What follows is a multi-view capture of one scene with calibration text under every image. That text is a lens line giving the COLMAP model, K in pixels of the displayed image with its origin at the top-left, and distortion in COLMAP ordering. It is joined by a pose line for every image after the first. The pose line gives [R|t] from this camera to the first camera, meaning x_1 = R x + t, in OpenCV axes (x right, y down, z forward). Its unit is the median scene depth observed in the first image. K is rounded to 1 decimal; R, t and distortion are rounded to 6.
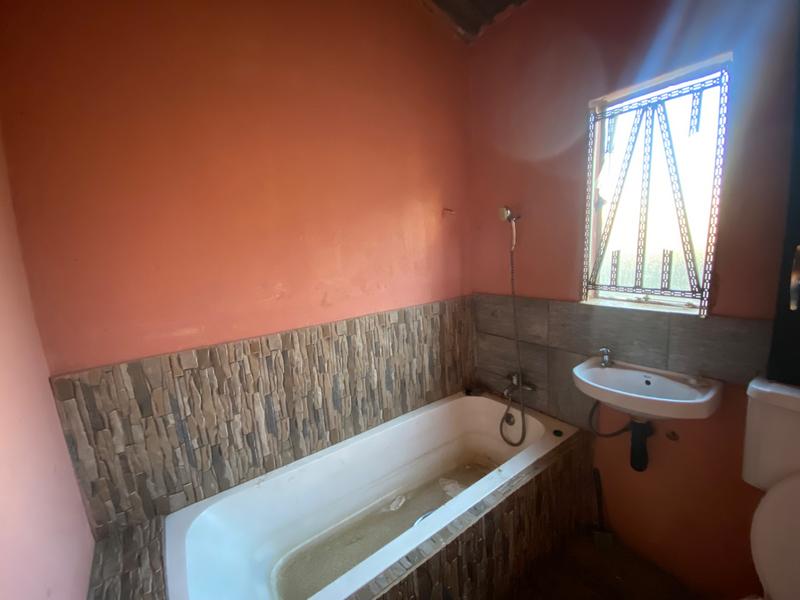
lens RADIAL K [[319.3, 0, 400.0], [0, 319.3, 300.0], [0, 0, 1]] dist [0.022616, -0.023301]
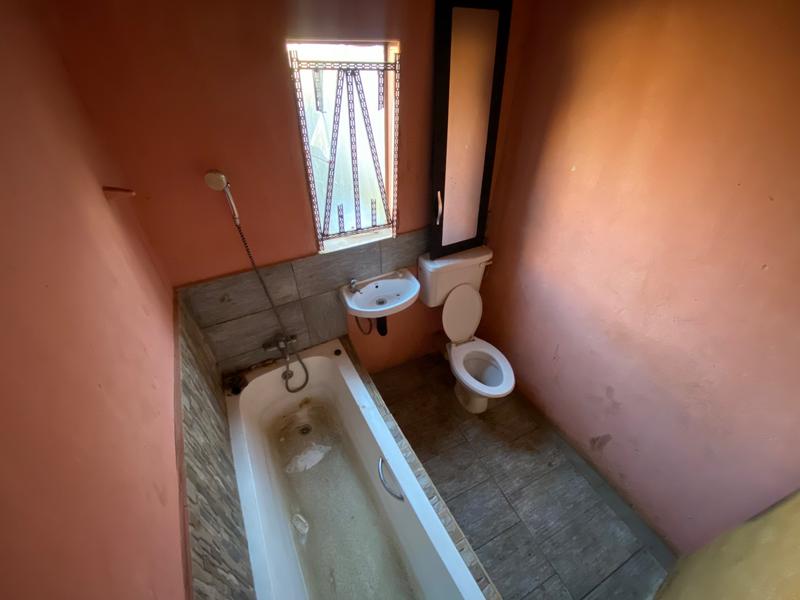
lens RADIAL K [[319.3, 0, 400.0], [0, 319.3, 300.0], [0, 0, 1]] dist [0.022616, -0.023301]
pose [[0.113905, -0.563864, 0.817975, -0.447027], [0.148202, 0.823765, 0.547218, -0.465350], [-0.982376, 0.058895, 0.177397, 0.588112]]
